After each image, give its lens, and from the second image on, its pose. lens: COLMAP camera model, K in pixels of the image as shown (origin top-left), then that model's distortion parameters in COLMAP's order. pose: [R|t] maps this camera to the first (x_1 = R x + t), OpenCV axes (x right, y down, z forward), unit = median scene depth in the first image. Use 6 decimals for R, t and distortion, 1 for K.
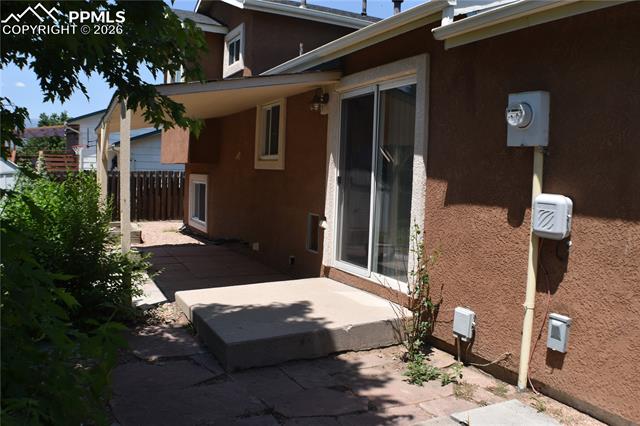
lens RADIAL K [[485.7, 0, 320.0], [0, 485.7, 213.0], [0, 0, 1]] dist [-0.195462, 0.000557]
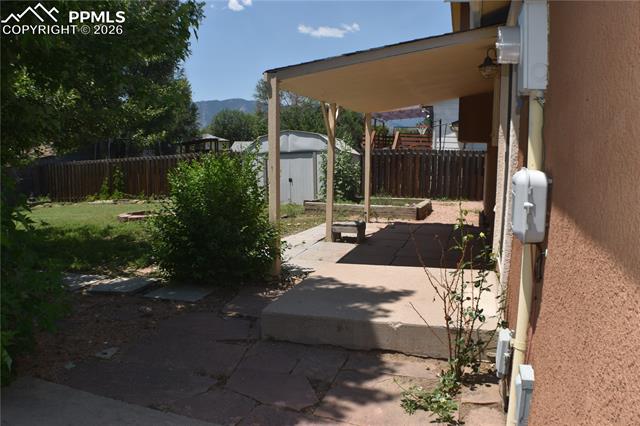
lens RADIAL K [[485.7, 0, 320.0], [0, 485.7, 213.0], [0, 0, 1]] dist [-0.195462, 0.000557]
pose [[0.739901, 0.070976, -0.668961, 0.518934], [-0.044275, 0.997400, 0.056853, -0.004604], [0.671258, -0.012448, 0.741120, 0.275994]]
